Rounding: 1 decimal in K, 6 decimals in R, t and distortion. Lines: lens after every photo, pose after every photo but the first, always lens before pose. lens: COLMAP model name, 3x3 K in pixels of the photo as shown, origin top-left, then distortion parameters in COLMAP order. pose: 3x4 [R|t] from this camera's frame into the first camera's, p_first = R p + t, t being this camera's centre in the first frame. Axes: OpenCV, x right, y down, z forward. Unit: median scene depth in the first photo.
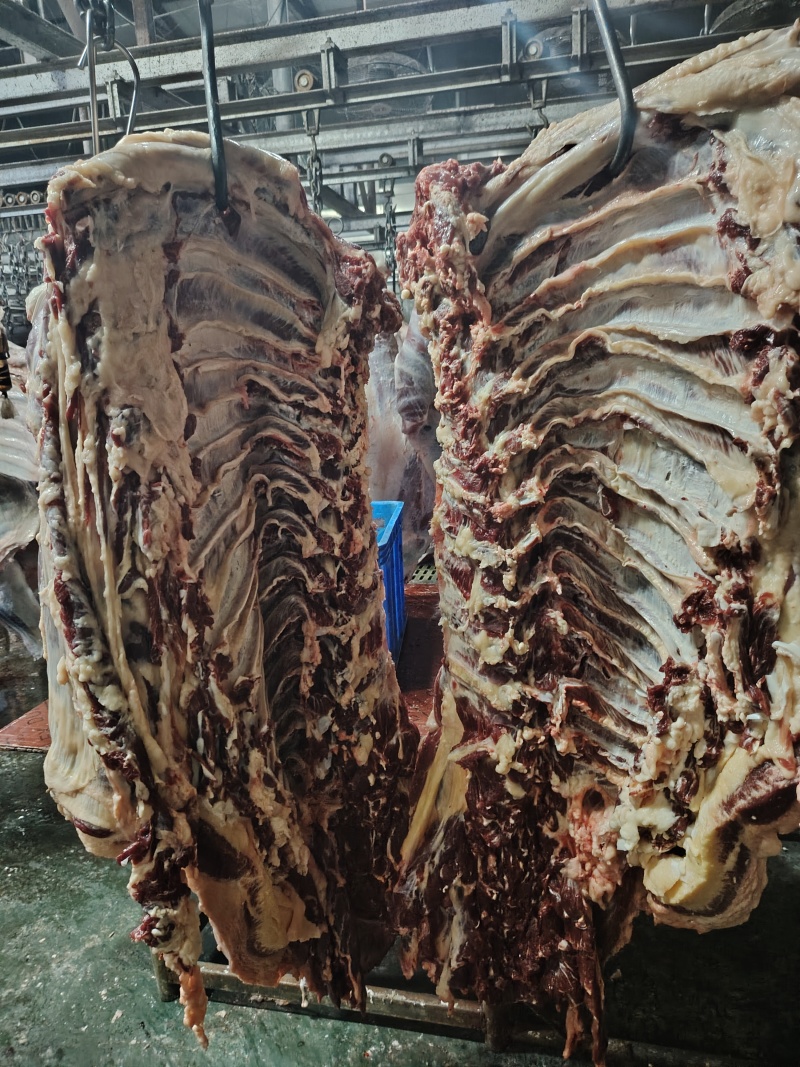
lens RADIAL K [[742.0, 0, 385.0], [0, 742.0, 514.7], [0, 0, 1]] dist [-0.024037, -0.008415]
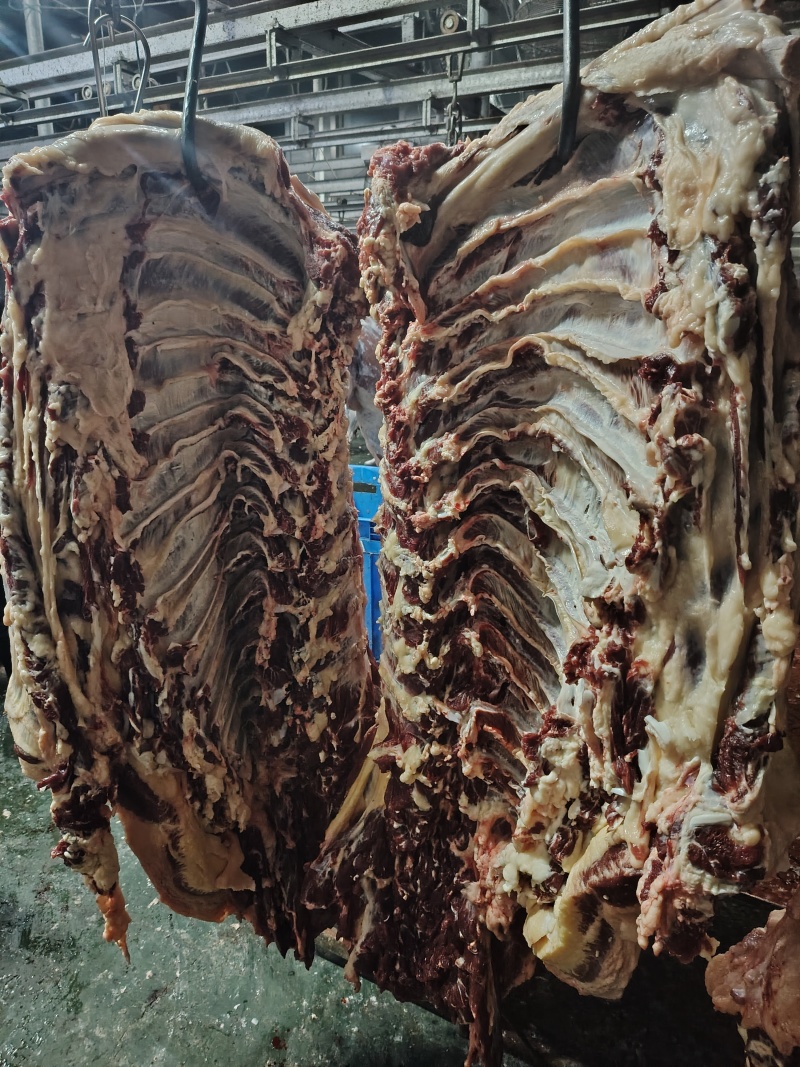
lens RADIAL K [[742.0, 0, 385.0], [0, 742.0, 514.7], [0, 0, 1]] dist [-0.024037, -0.008415]
pose [[0.960837, 0.126157, -0.246733, 0.350072], [-0.107352, 0.990293, 0.088290, -0.092696], [0.255476, -0.058345, 0.965053, 0.067951]]
